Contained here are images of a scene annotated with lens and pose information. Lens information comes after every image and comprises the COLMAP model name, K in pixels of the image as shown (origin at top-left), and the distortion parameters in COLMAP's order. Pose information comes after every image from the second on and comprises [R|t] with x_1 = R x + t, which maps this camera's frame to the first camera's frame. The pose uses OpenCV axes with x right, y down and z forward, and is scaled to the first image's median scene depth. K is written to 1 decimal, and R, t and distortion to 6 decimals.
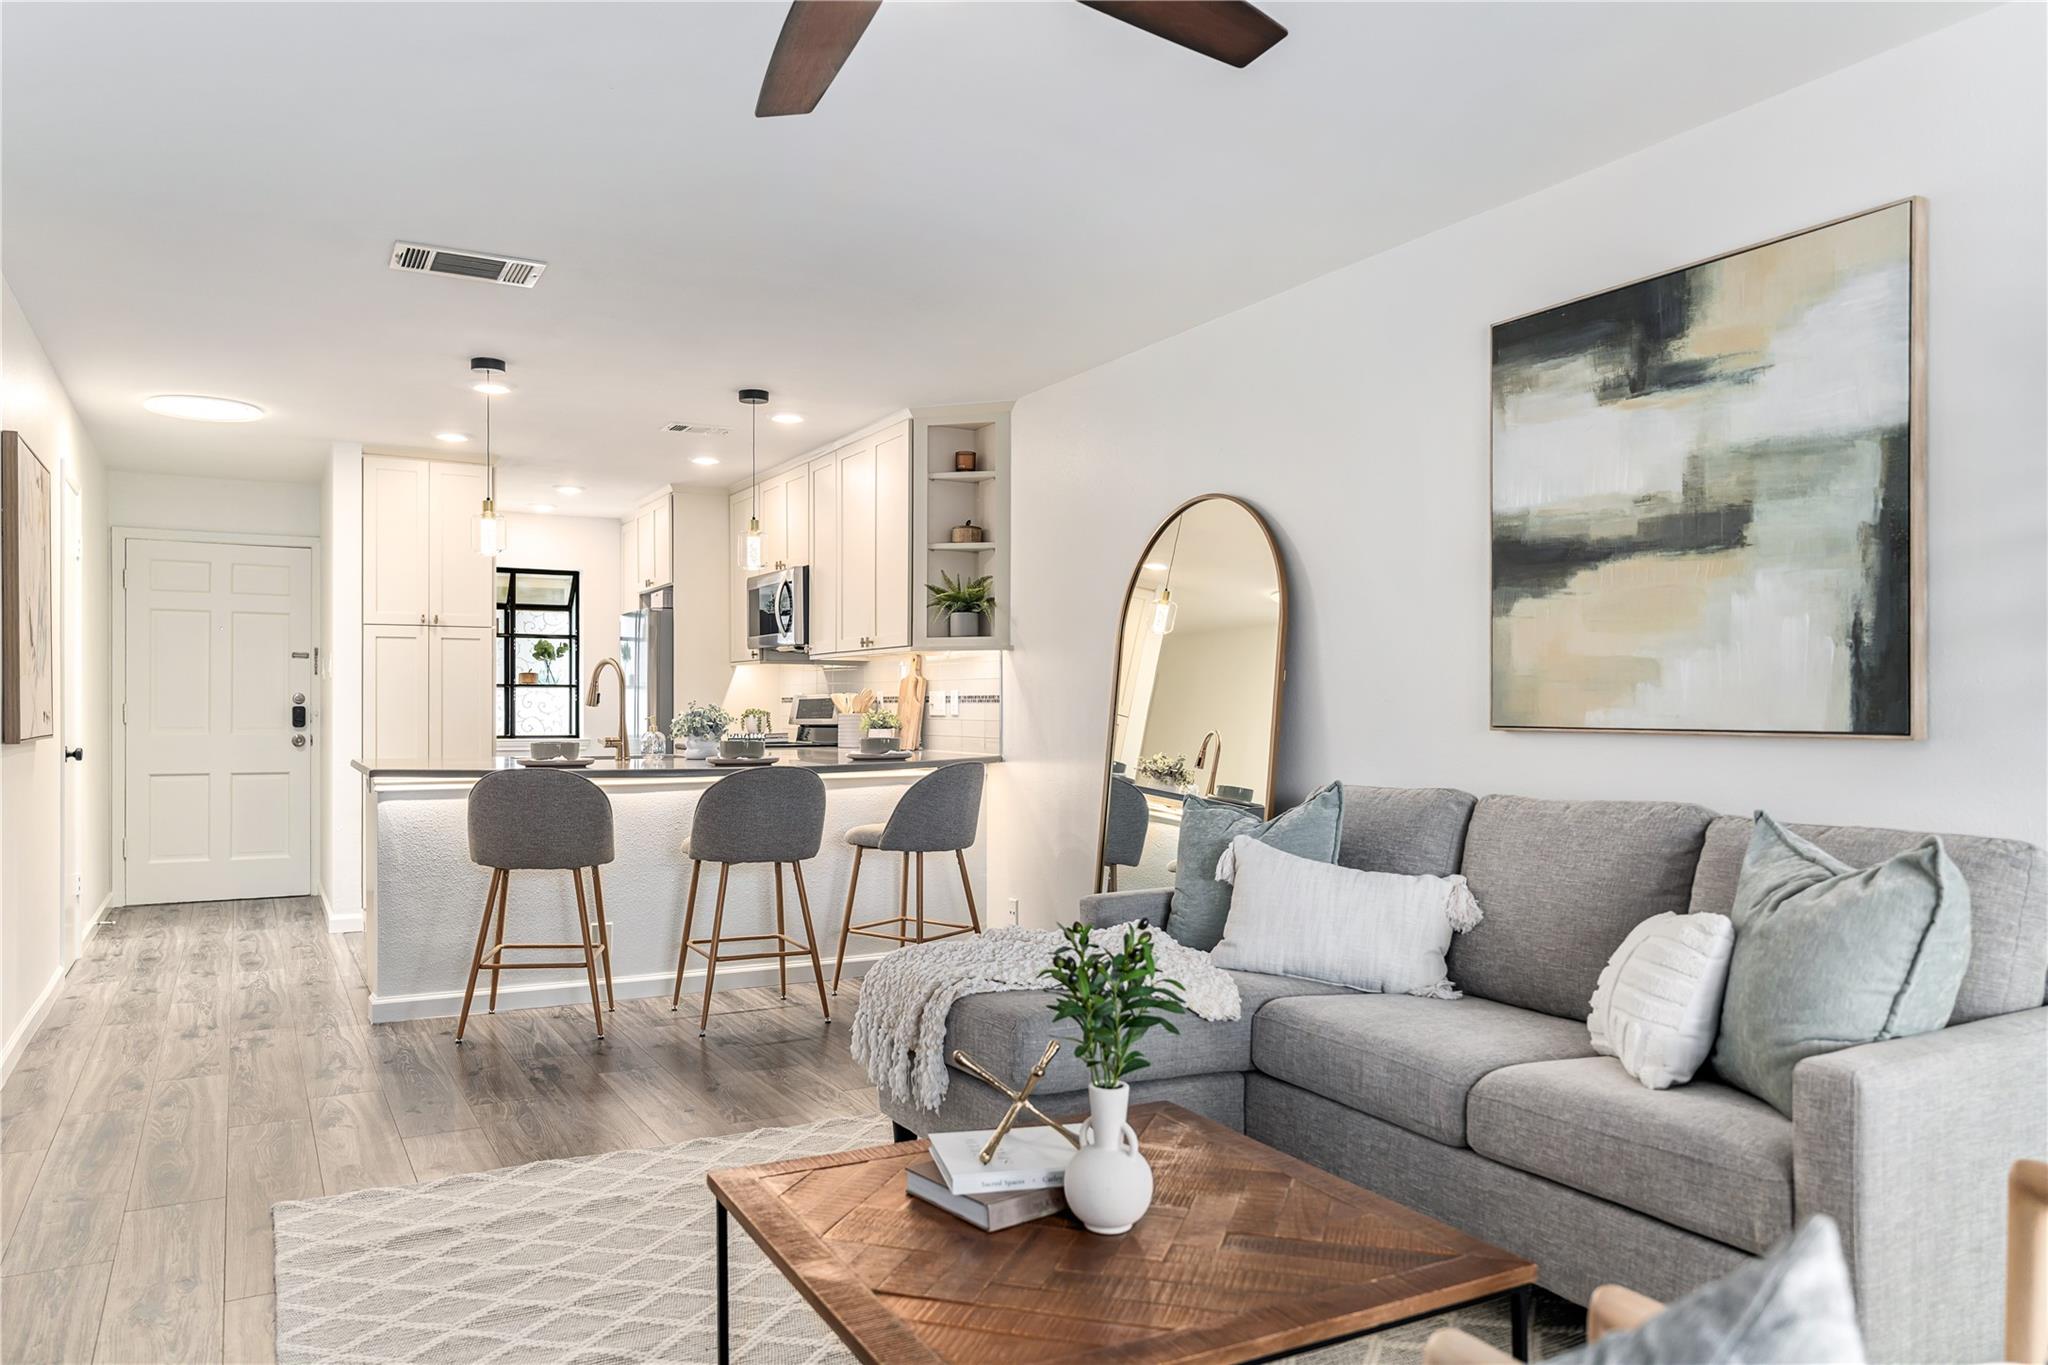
lens RADIAL K [[1376.3, 0, 1032.9], [0, 1376.3, 714.9], [0, 0, 1]] dist [-0.007048, 0.006108]
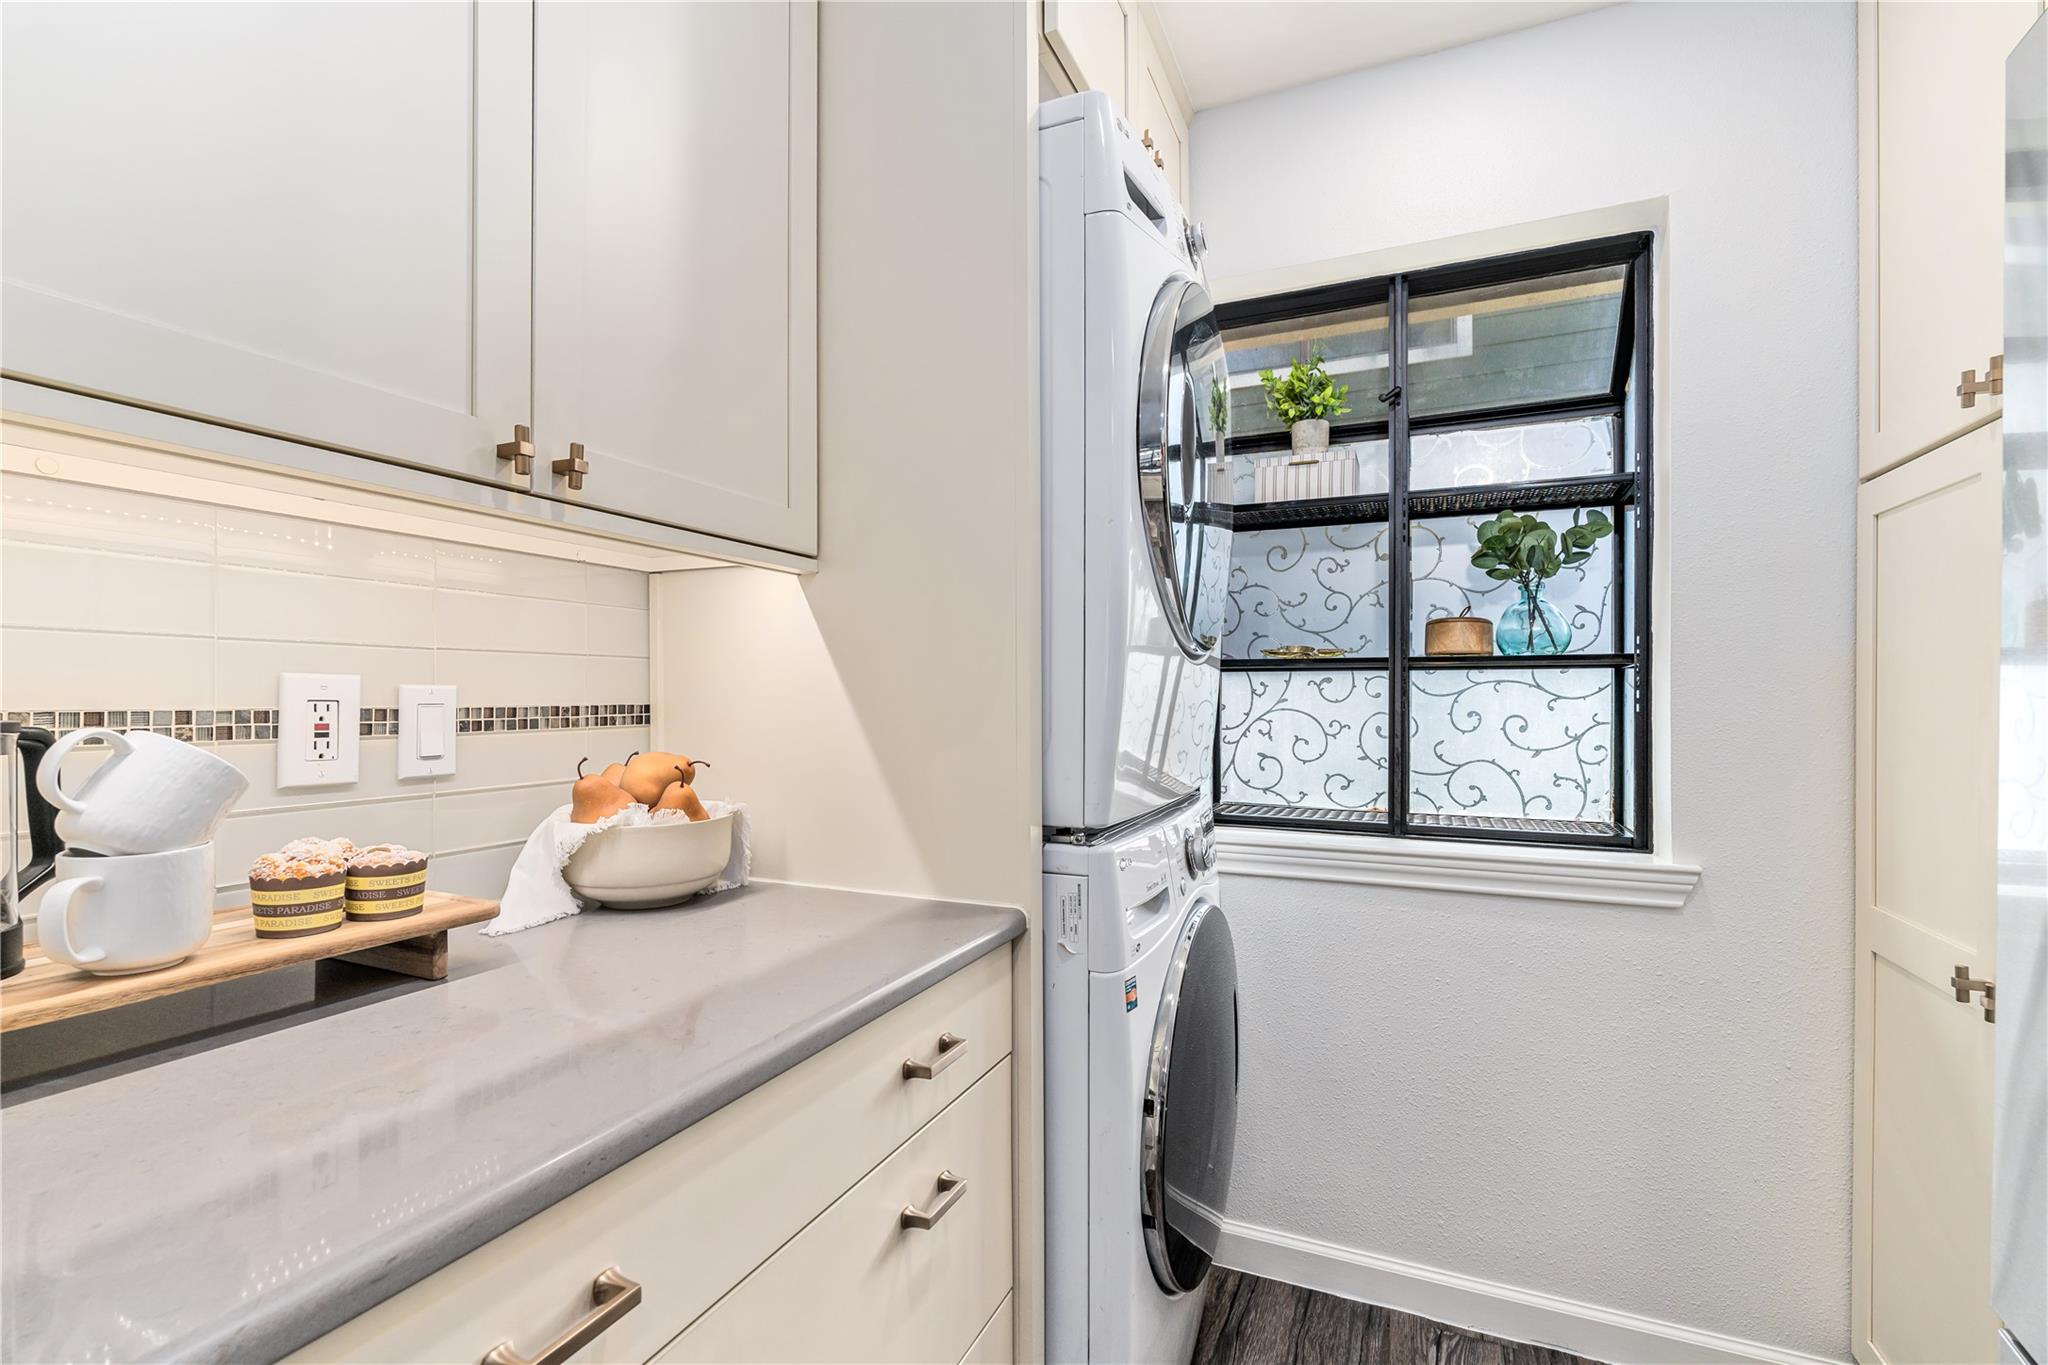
lens RADIAL K [[925.4, 0, 1014.1], [0, 925.4, 694.9], [0, 0, 1]] dist [-0.011296, 0.002453]
pose [[0.591815, 0.000350, -0.806074, -0.518287], [-0.006480, 0.999970, -0.004324, -0.024318], [0.806048, 0.007782, 0.591799, 1.591723]]
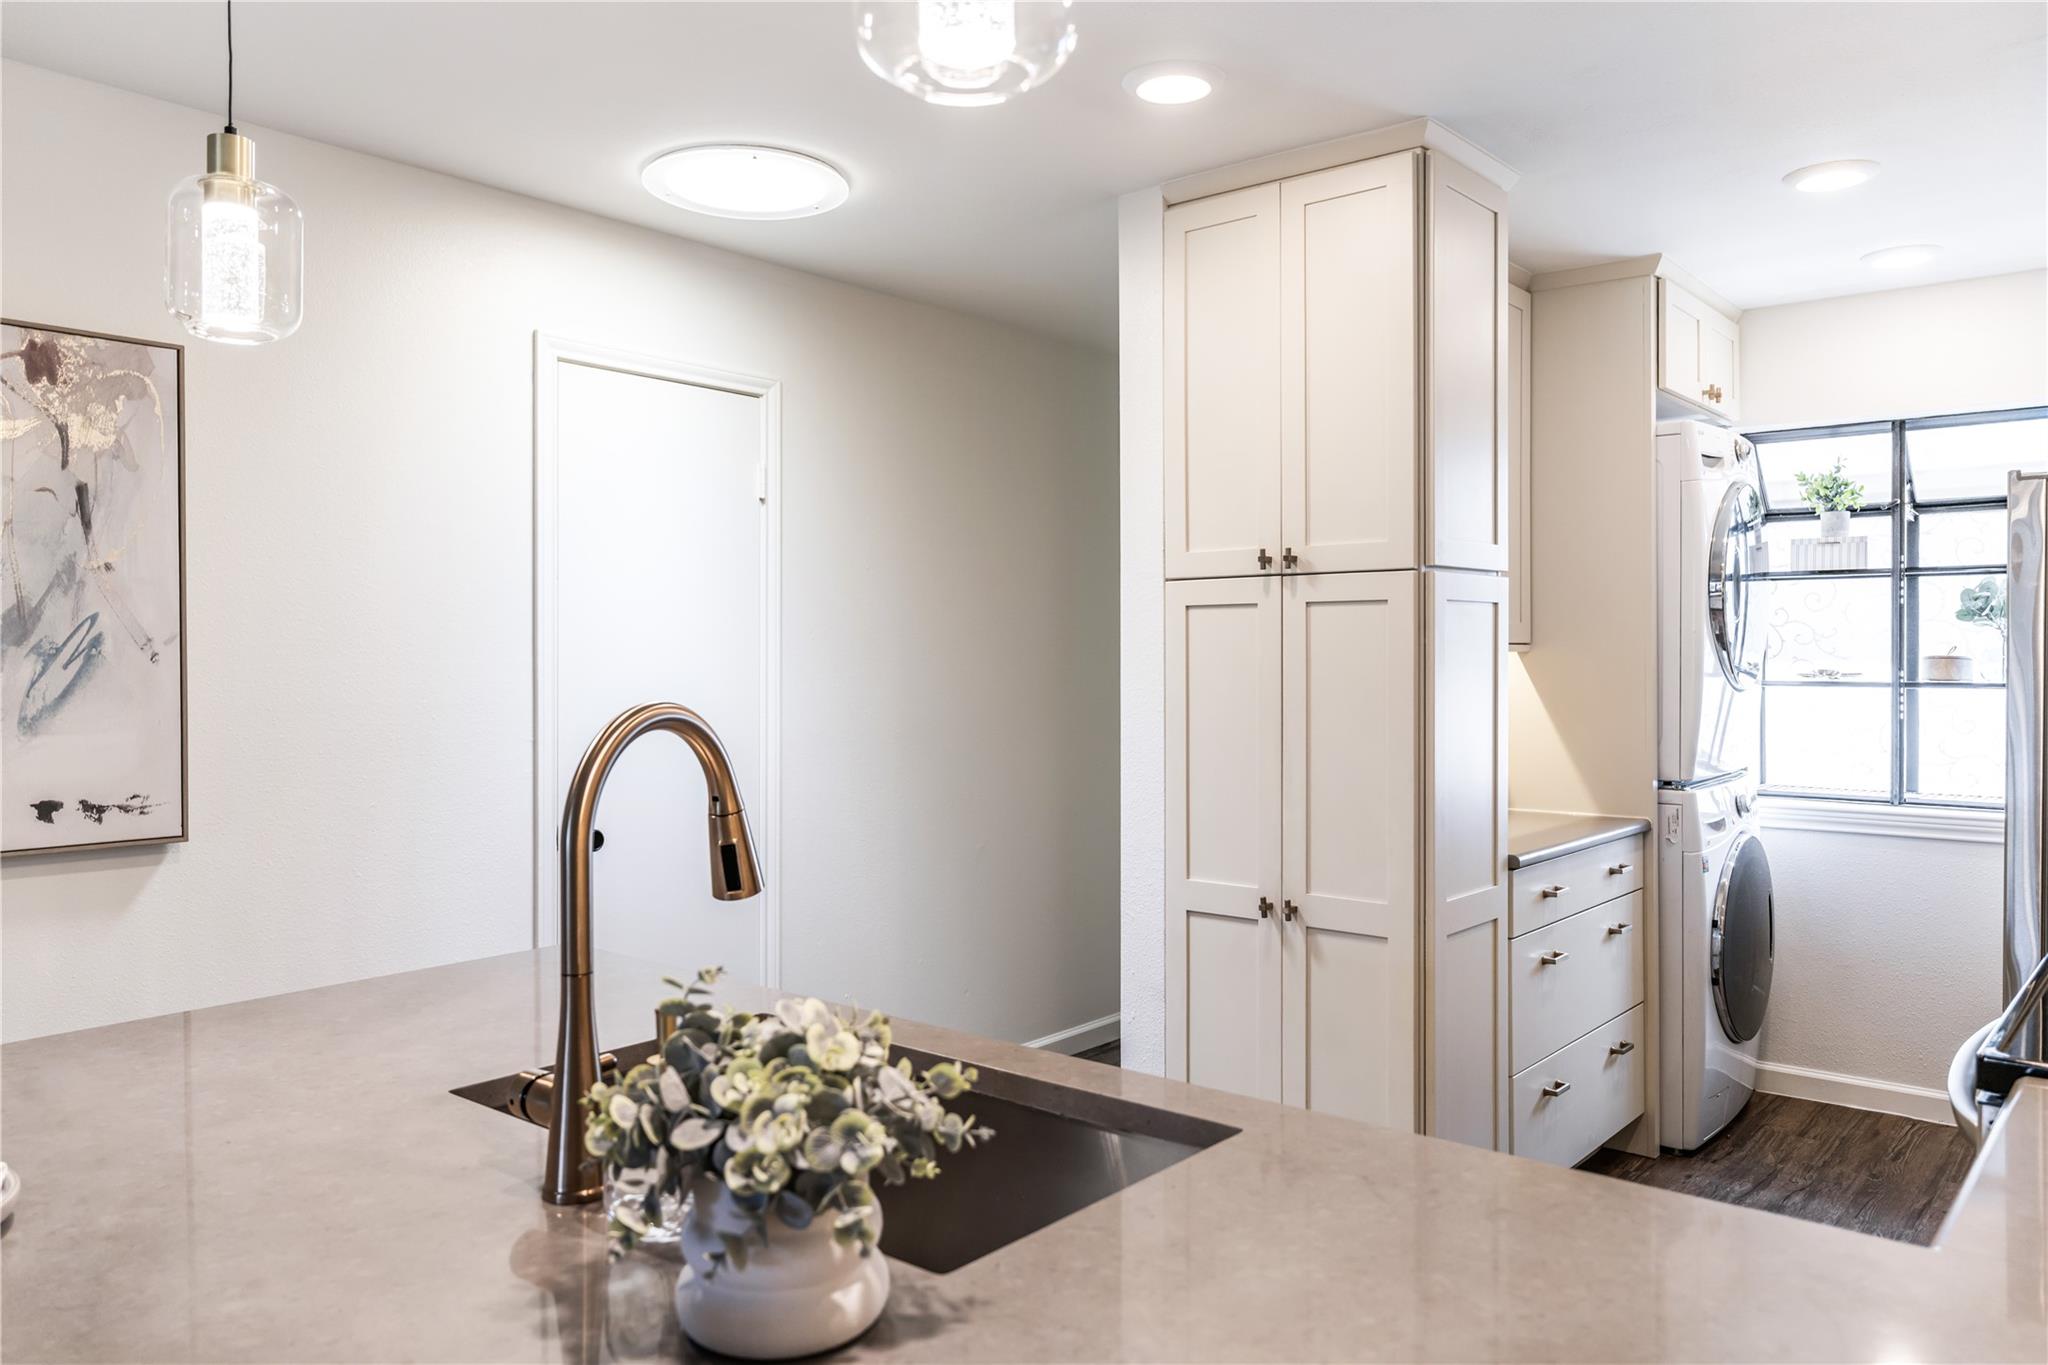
lens RADIAL K [[1469.5, 0, 1016.8], [0, 1469.5, 683.4], [0, 0, 1]] dist [0.022581, 0.001912]
pose [[0.357232, 0.012682, -0.933929, -0.066196], [-0.003214, 0.999919, 0.012349, -0.053284], [0.934010, -0.001410, 0.357244, 1.108160]]
